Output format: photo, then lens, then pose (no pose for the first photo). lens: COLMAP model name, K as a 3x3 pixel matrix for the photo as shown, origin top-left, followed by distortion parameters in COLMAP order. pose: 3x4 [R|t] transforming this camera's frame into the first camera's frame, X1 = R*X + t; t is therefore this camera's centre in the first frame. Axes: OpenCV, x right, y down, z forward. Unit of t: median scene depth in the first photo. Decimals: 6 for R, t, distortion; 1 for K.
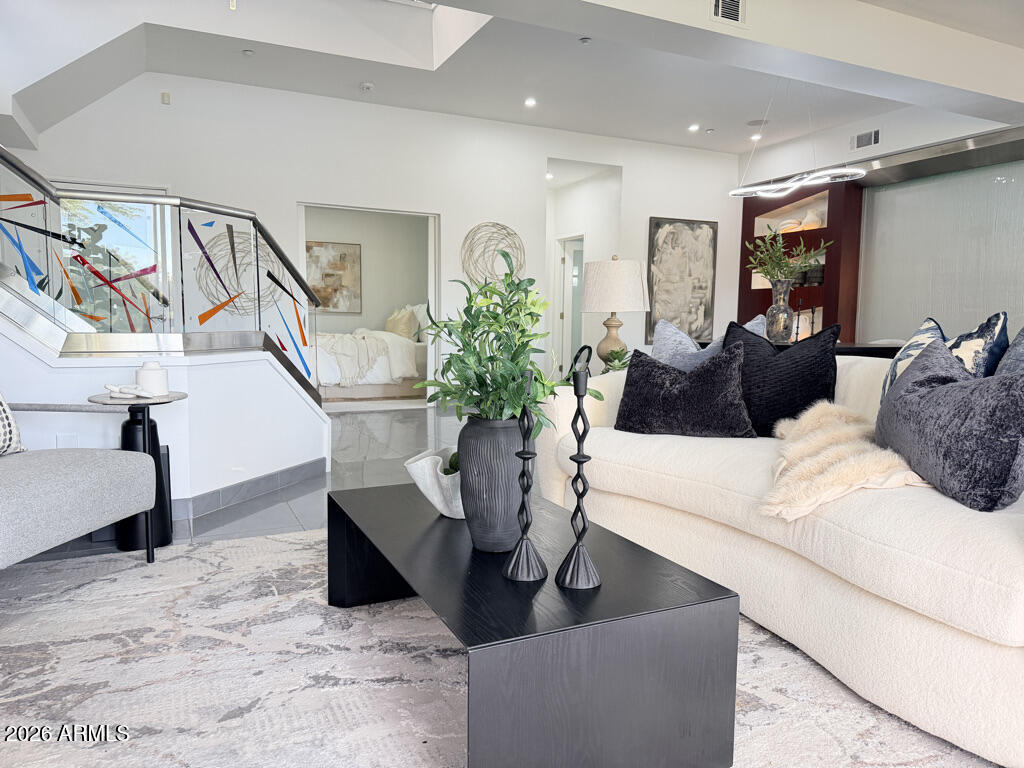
lens RADIAL K [[720.2, 0, 512.0], [0, 720.2, 386.3], [0, 0, 1]] dist [0.052385, -0.051730]
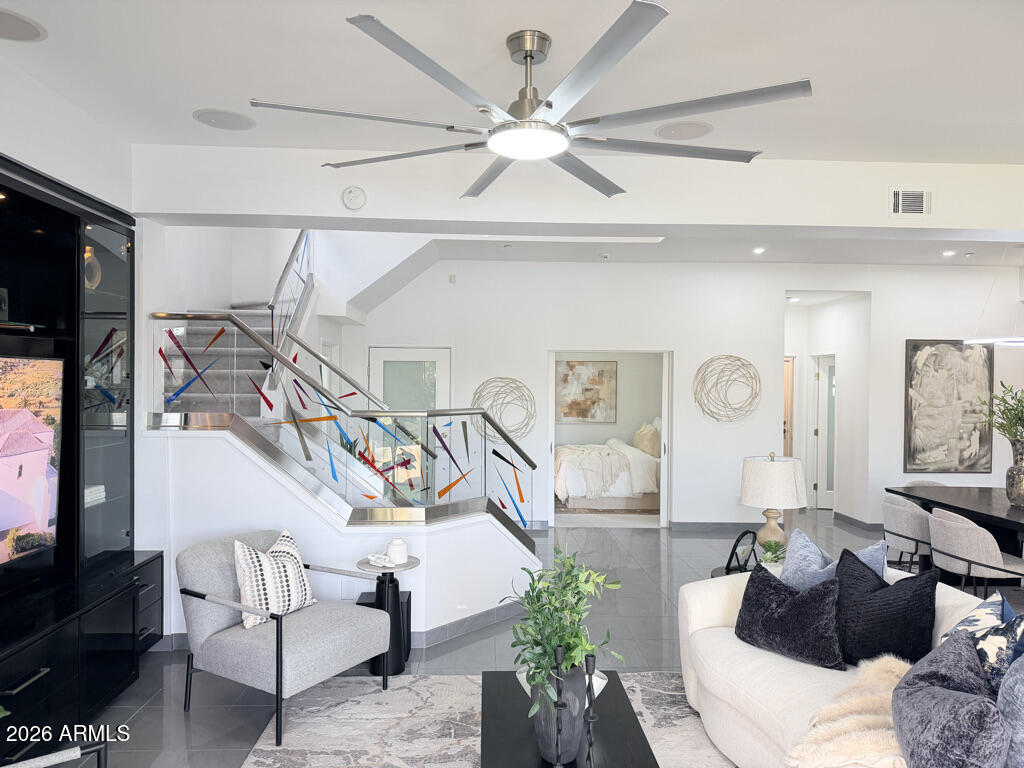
lens RADIAL K [[720.2, 0, 512.6], [0, 720.2, 377.5], [0, 0, 1]] dist [0.052385, -0.051730]
pose [[0.918915, -0.000945, -0.394455, 0.185151], [-0.037755, 0.995195, -0.090336, -0.154742], [0.392645, 0.097904, 0.914464, -0.163367]]
